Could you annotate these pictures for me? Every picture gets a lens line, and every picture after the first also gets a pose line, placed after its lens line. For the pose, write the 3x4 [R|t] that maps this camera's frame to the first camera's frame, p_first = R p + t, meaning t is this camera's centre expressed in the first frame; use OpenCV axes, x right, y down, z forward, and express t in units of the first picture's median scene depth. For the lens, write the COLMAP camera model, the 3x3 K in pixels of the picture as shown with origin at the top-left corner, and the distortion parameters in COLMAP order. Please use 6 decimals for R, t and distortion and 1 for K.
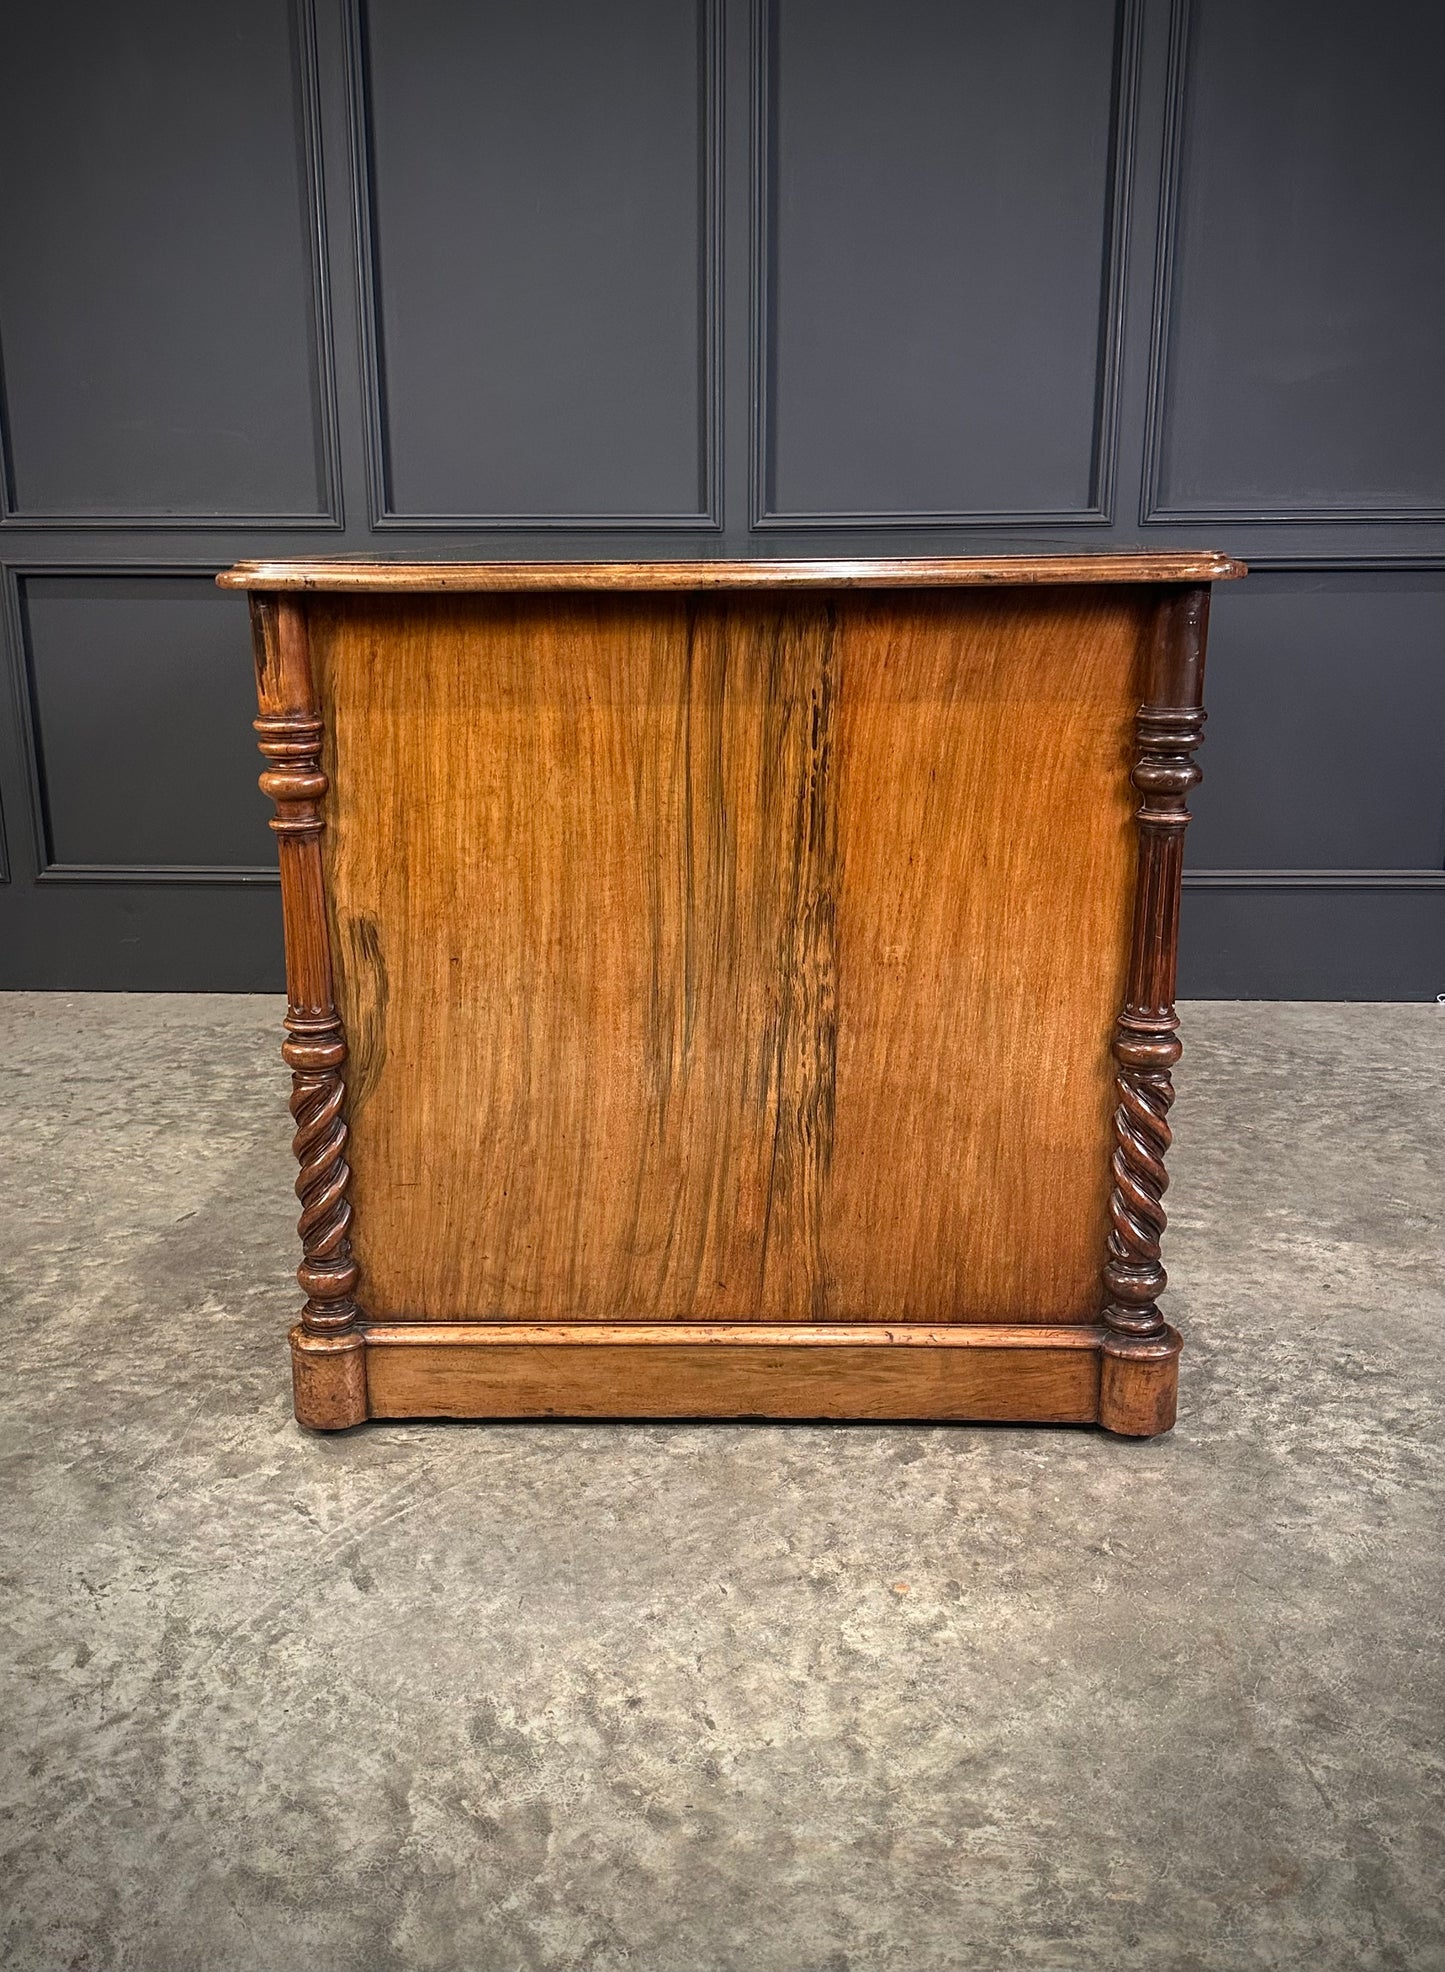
lens RADIAL K [[1765.0, 0, 670.4], [0, 1765.0, 1013.7], [0, 0, 1]] dist [0.148189, -0.317081]
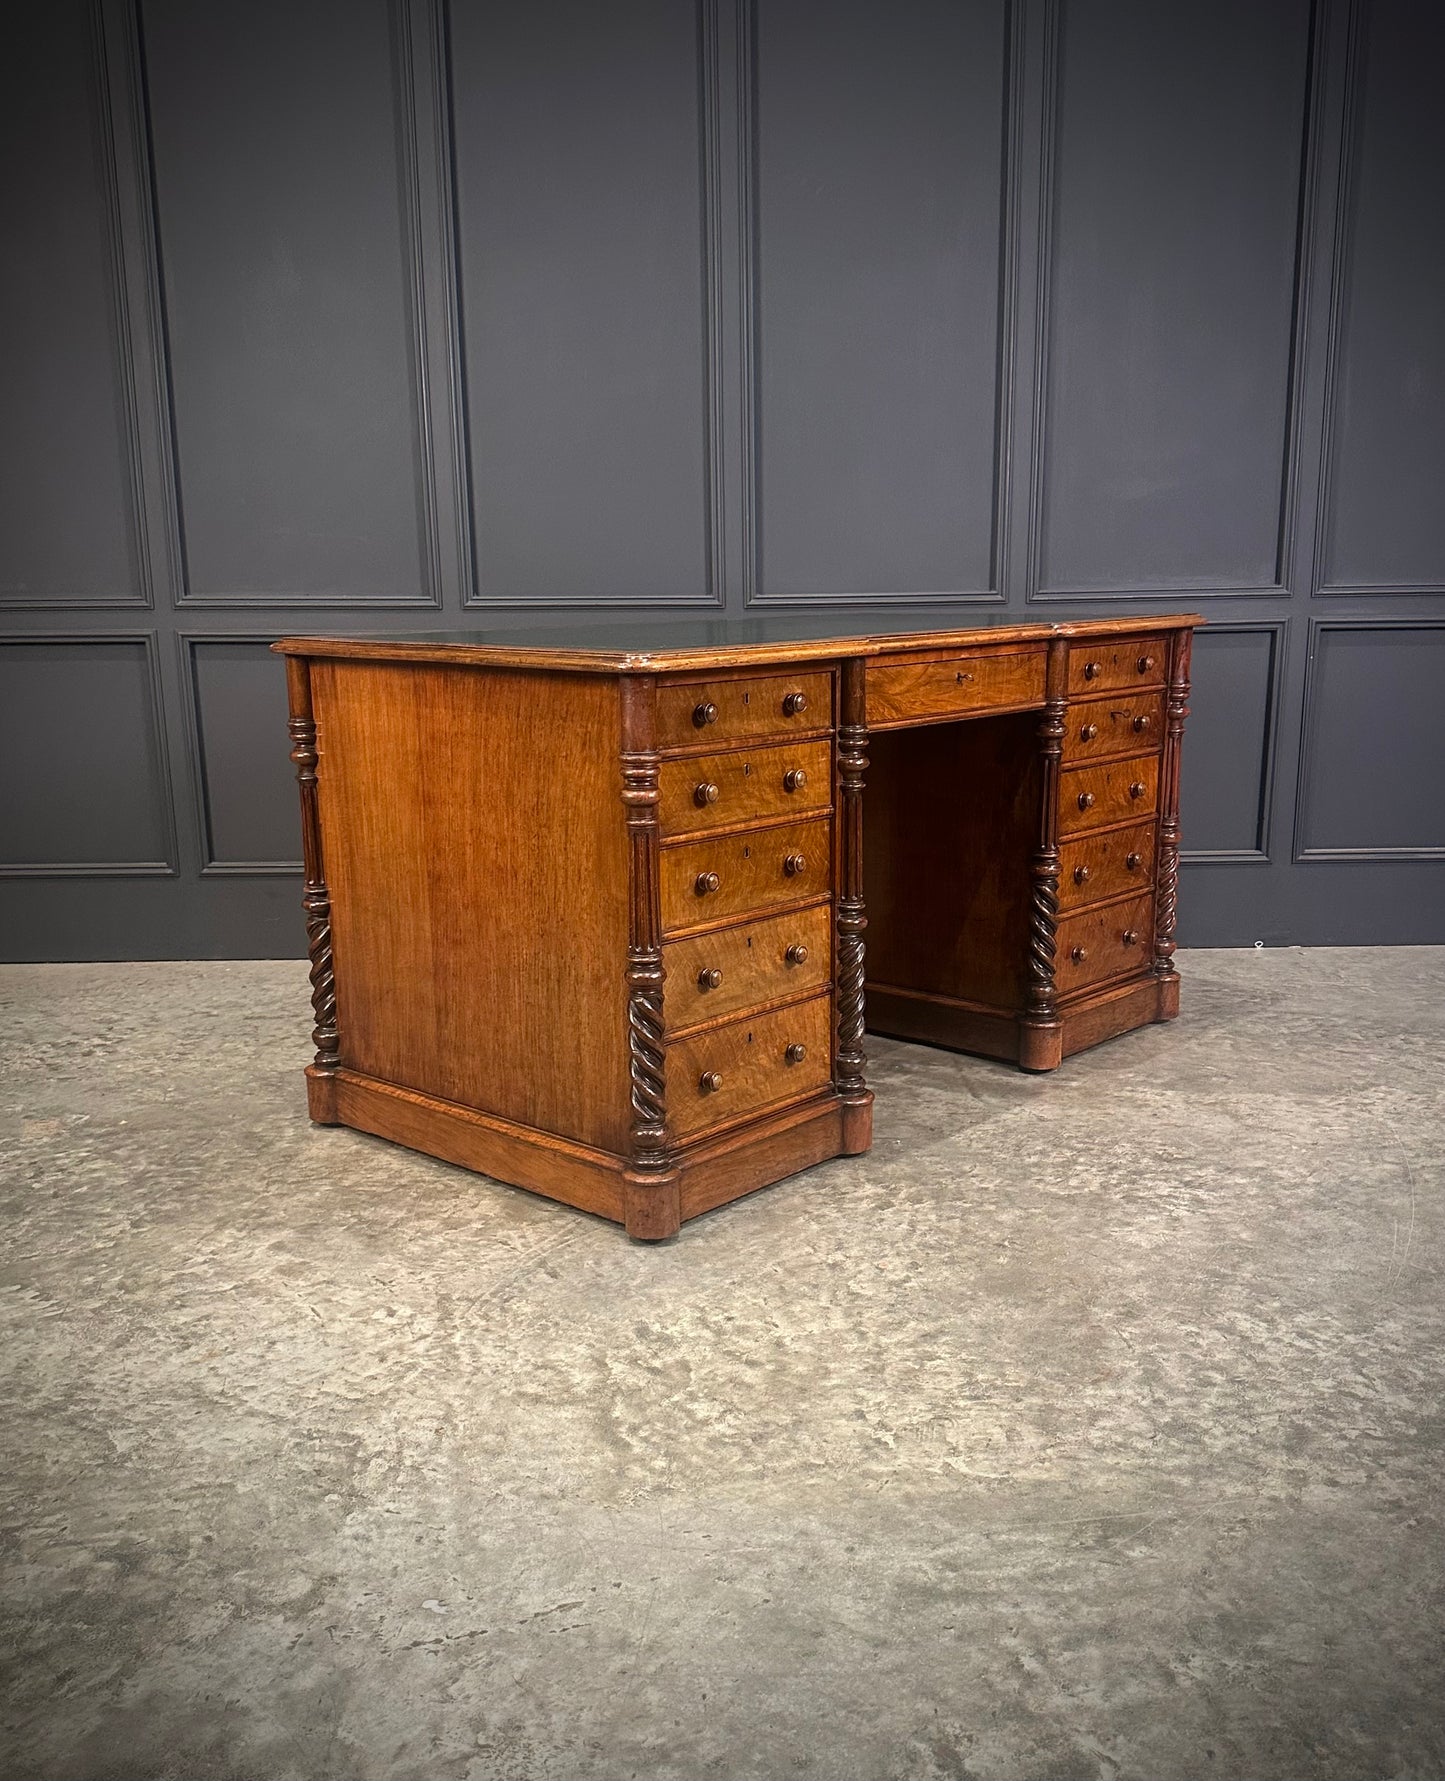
lens RADIAL K [[1663.6, 0, 728.3], [0, 1663.6, 954.1], [0, 0, 1]] dist [0.201346, -0.467382]
pose [[0.998126, -0.018414, 0.058363, -0.091691], [0.020941, 0.998856, -0.042985, 0.091896], [-0.057504, 0.044127, 0.997370, -0.509580]]
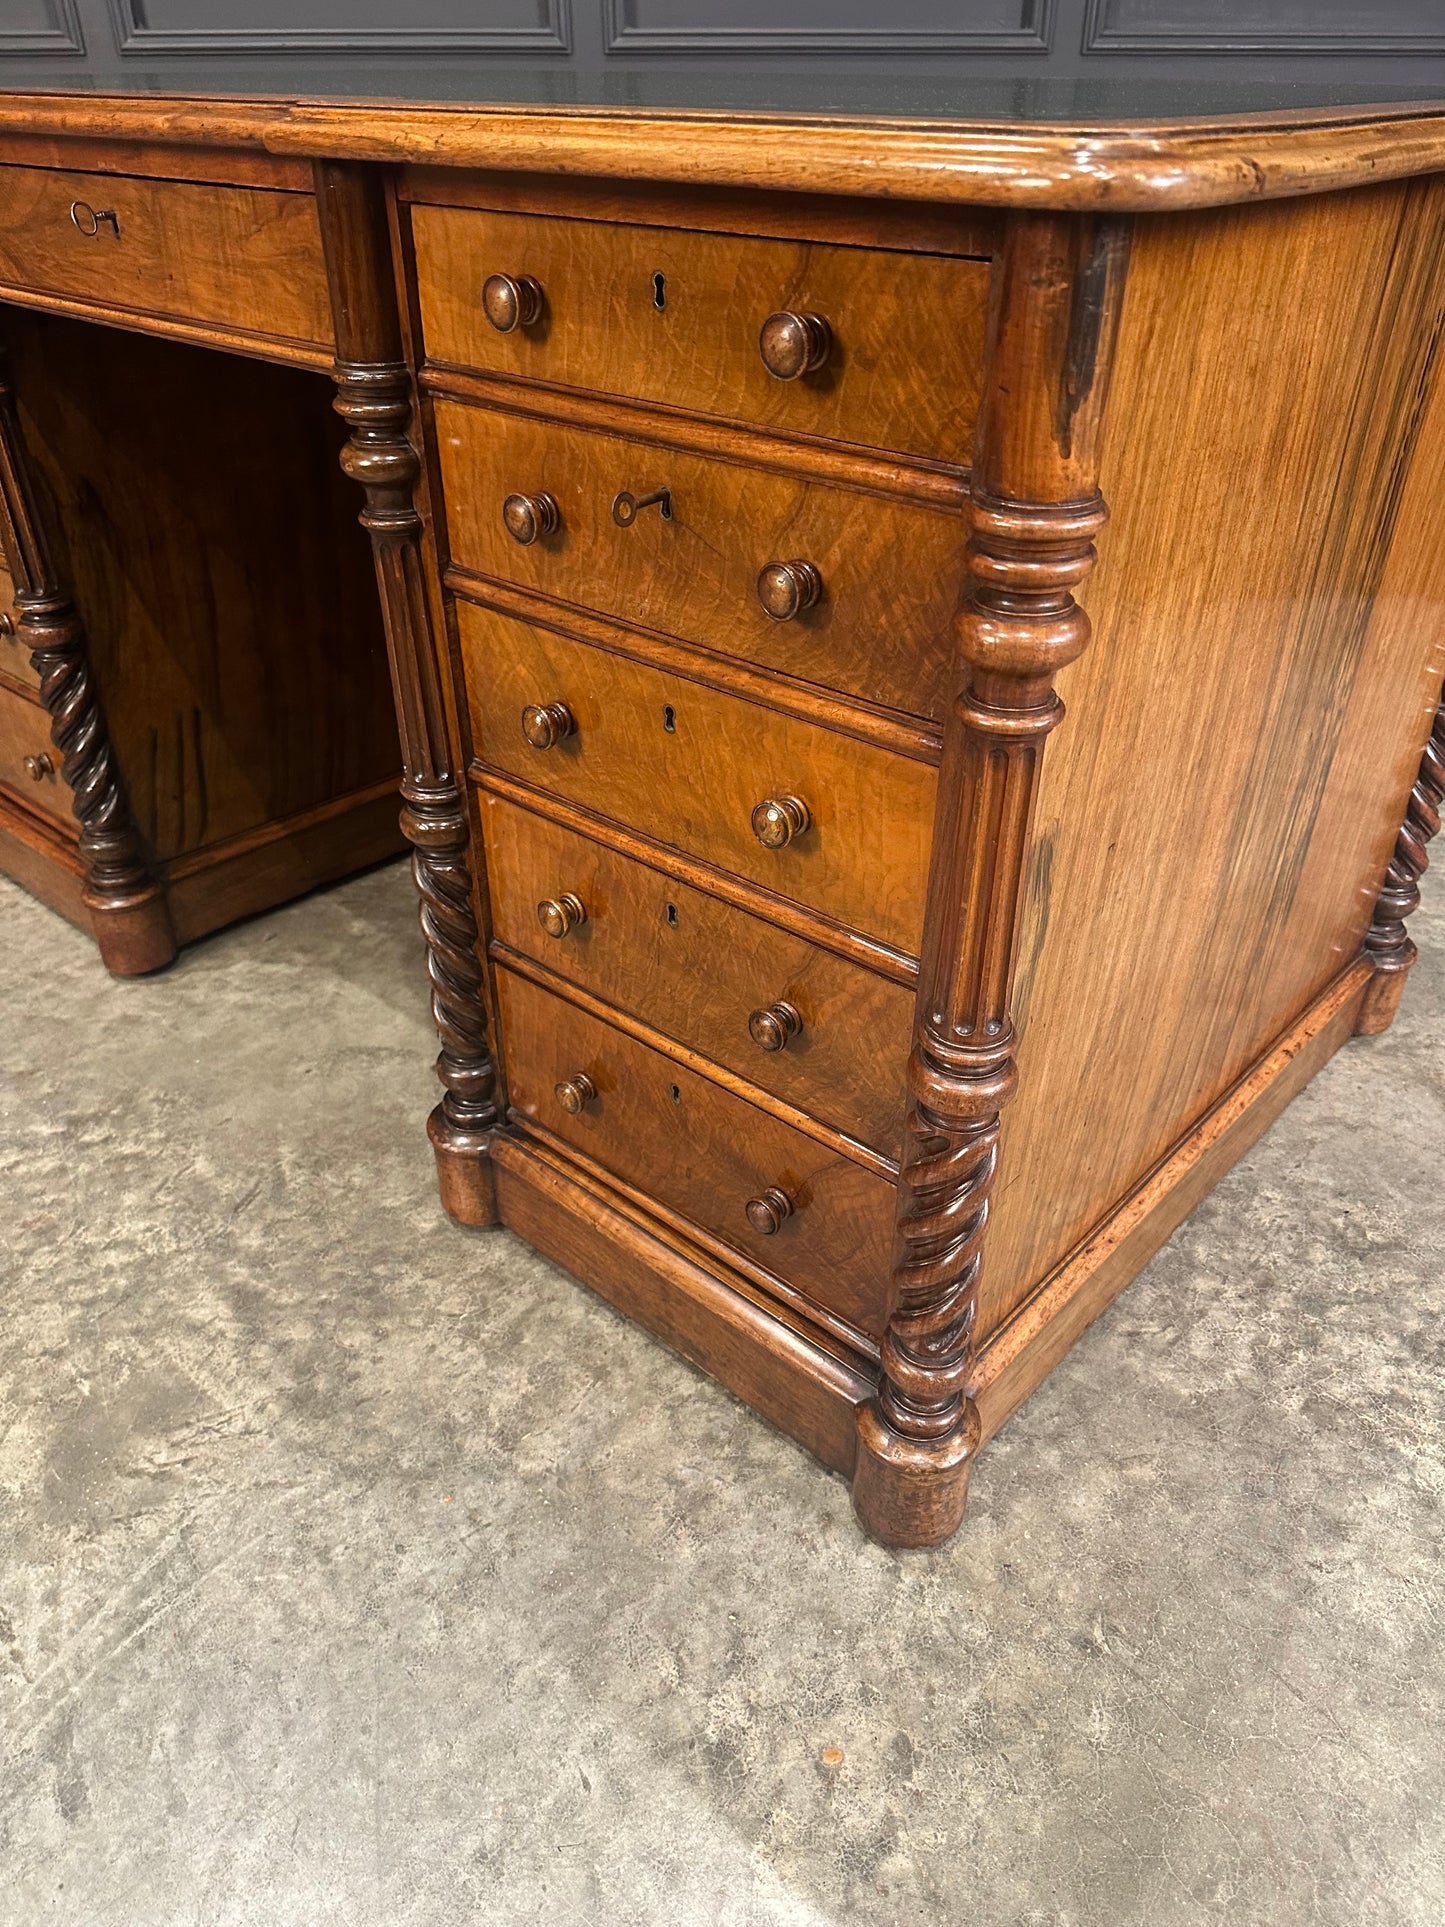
lens RADIAL K [[1395.1, 0, 722.7], [0, 1395.1, 991.9], [0, 0, 1]] dist [0.012211, -0.031402]
pose [[0.995547, -0.047561, 0.081386, 0.050511], [0.018768, 0.946103, 0.323322, -0.144806], [-0.092377, -0.320355, 0.942783, 0.535148]]
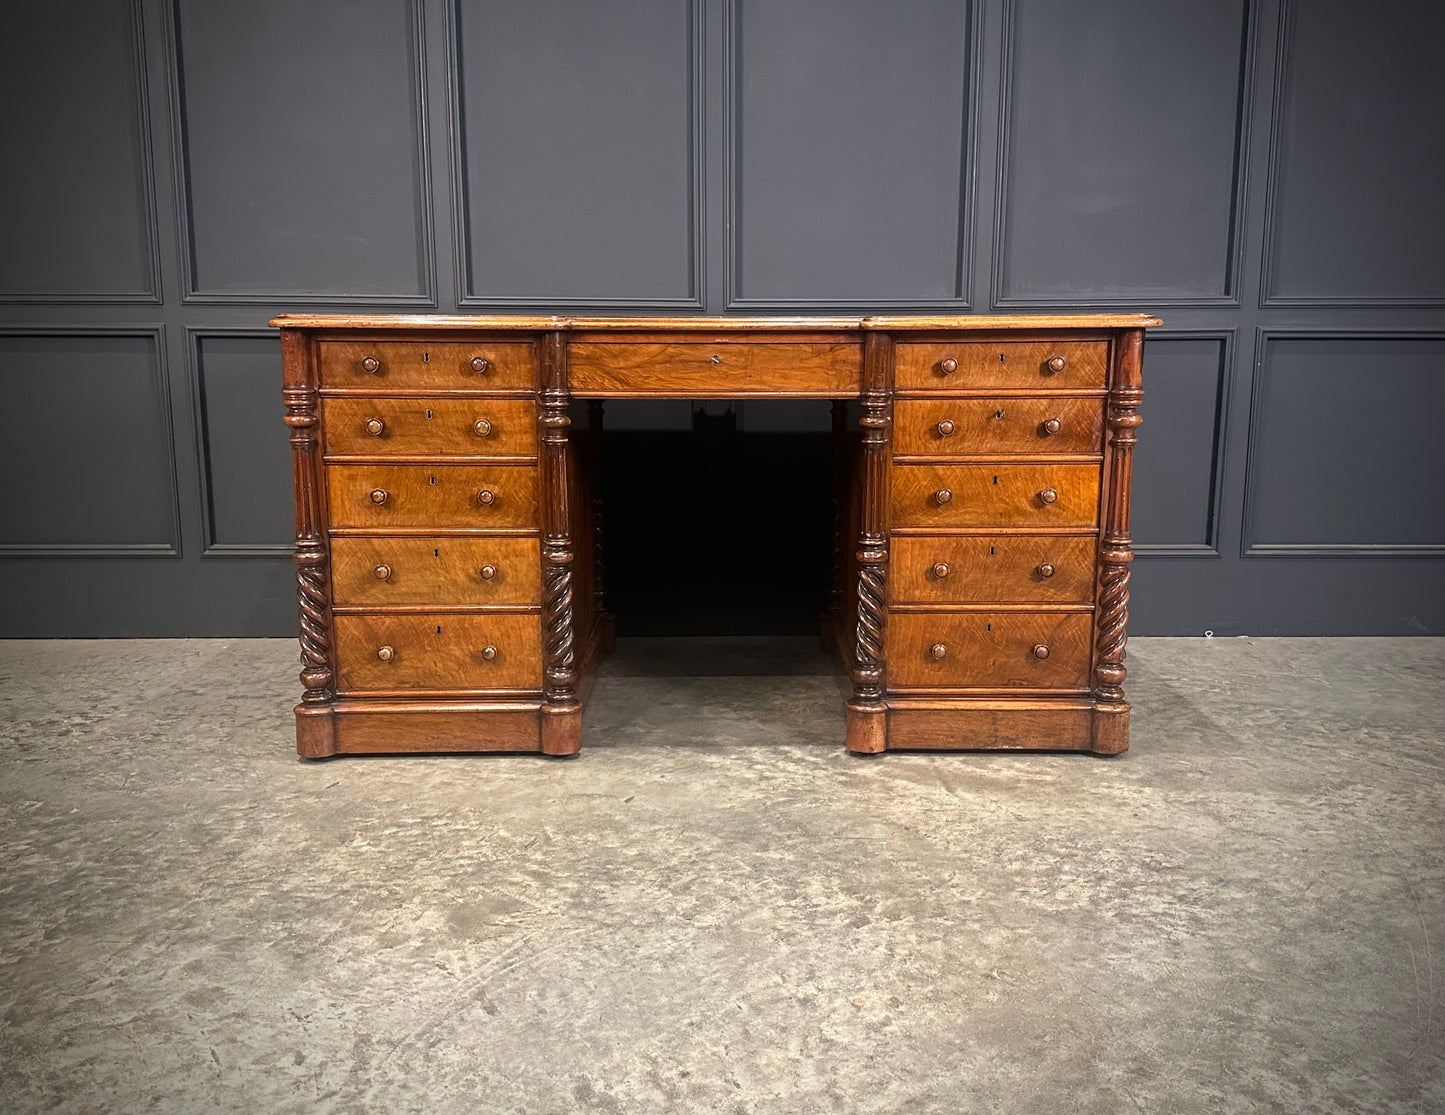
lens RADIAL K [[1355.0, 0, 725.2], [0, 1355.0, 559.1], [0, 0, 1]] dist [0.164105, -0.367428]
pose [[0.997956, -0.004189, 0.063773, -0.048875], [0.009939, 0.995881, -0.090123, 0.054758], [-0.063132, 0.090573, 0.993887, -0.141991]]
